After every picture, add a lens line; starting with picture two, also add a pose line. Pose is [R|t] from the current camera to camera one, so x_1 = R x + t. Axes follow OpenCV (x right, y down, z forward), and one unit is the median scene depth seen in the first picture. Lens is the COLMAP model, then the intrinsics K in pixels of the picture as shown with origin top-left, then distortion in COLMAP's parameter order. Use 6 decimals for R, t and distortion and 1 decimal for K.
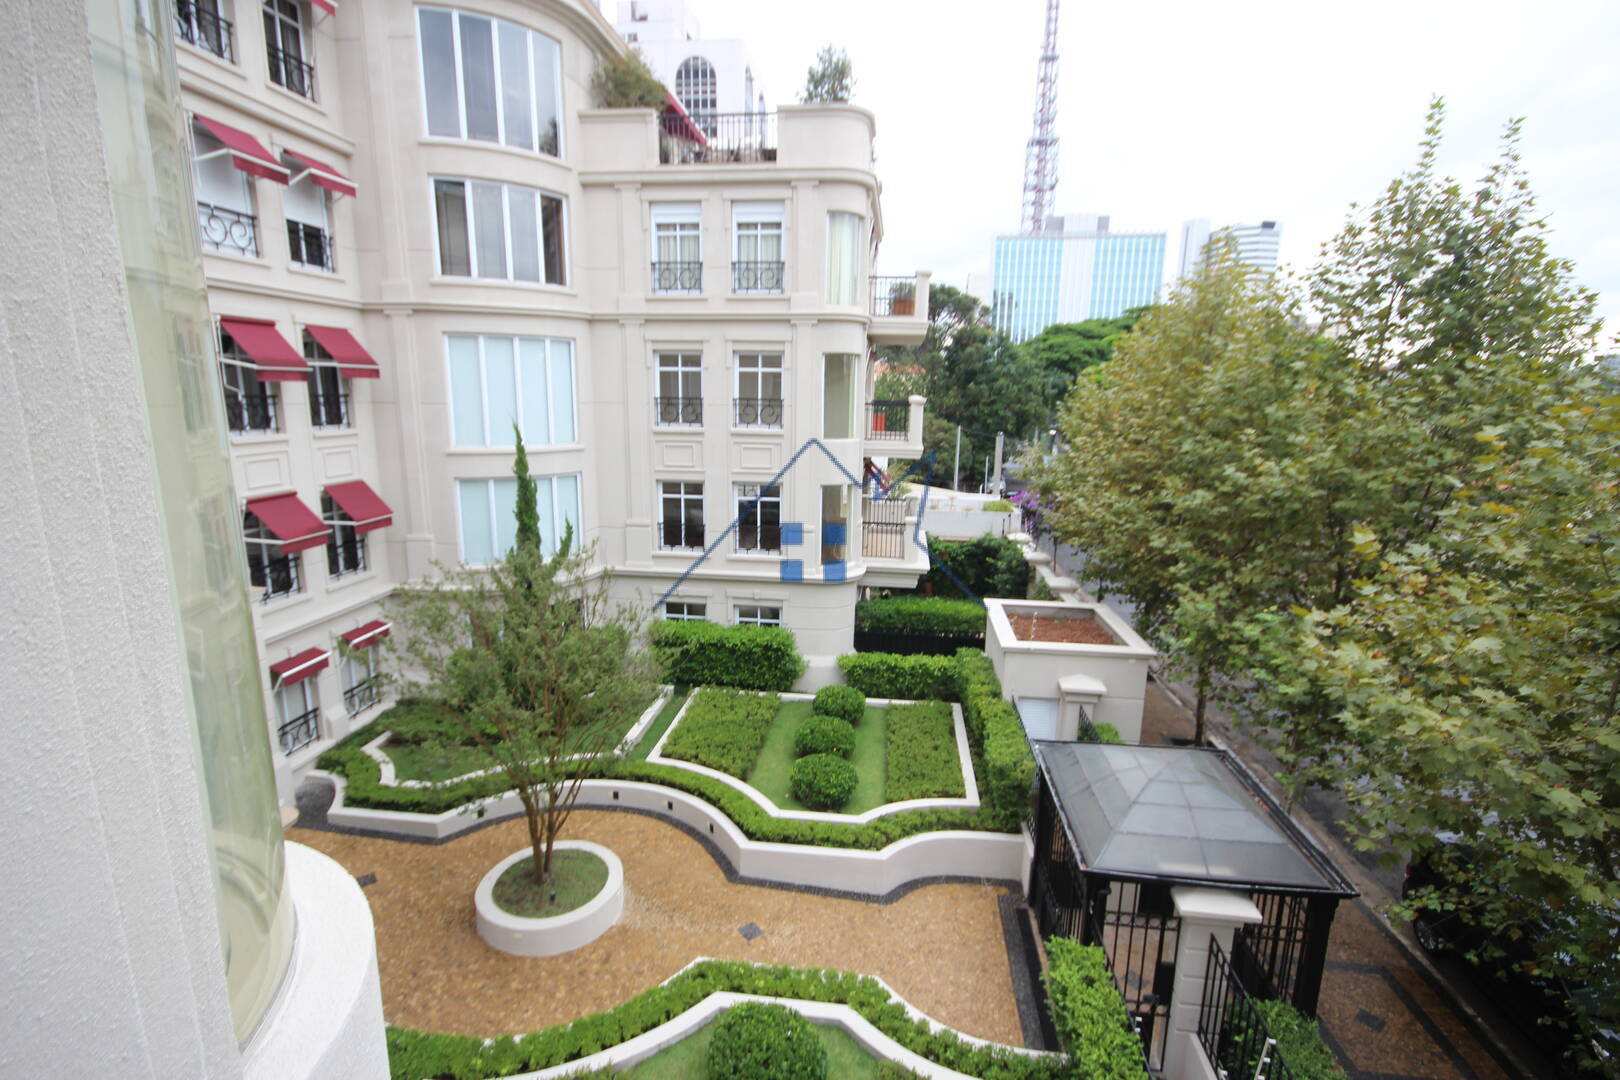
lens RADIAL K [[751.3, 0, 805.8], [0, 751.3, 540.3], [0, 0, 1]] dist [0.001000, -0.005823]
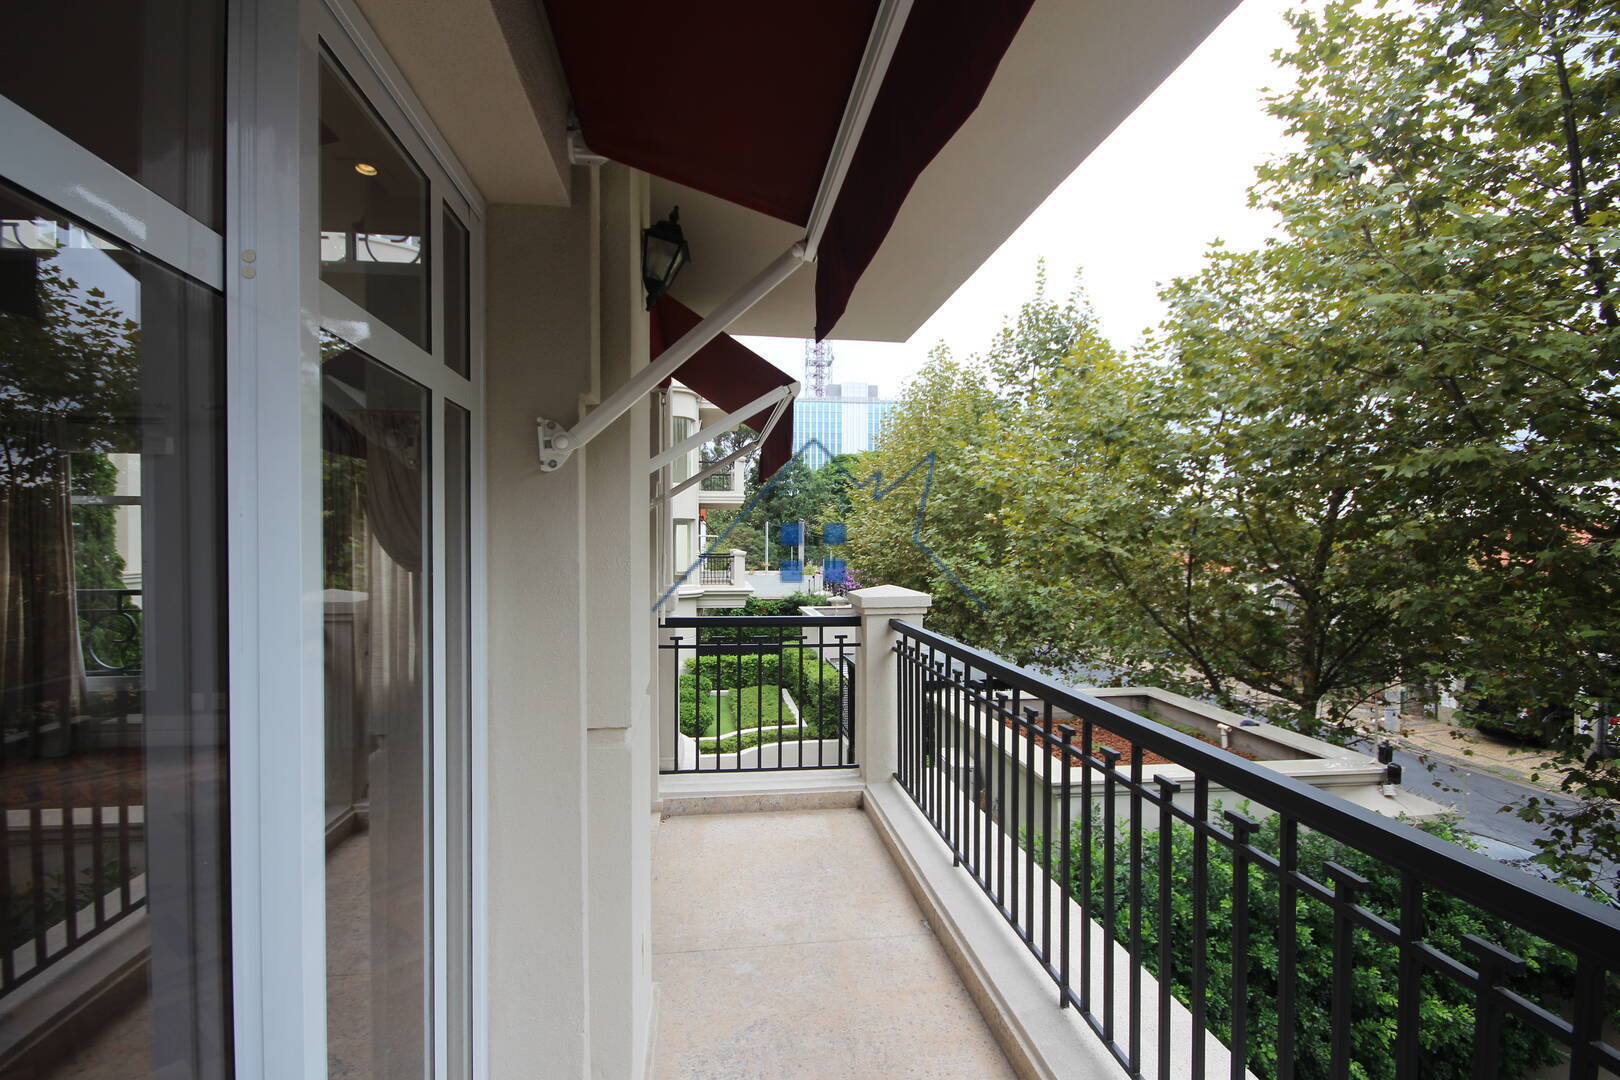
lens RADIAL K [[751.3, 0, 813.9], [0, 751.3, 543.9], [0, 0, 1]] dist [0.001000, -0.005823]
pose [[0.963545, -0.019875, 0.266806, -0.101182], [0.075103, 0.977233, -0.198431, 0.307791], [-0.256787, 0.211235, 0.943101, -0.299474]]
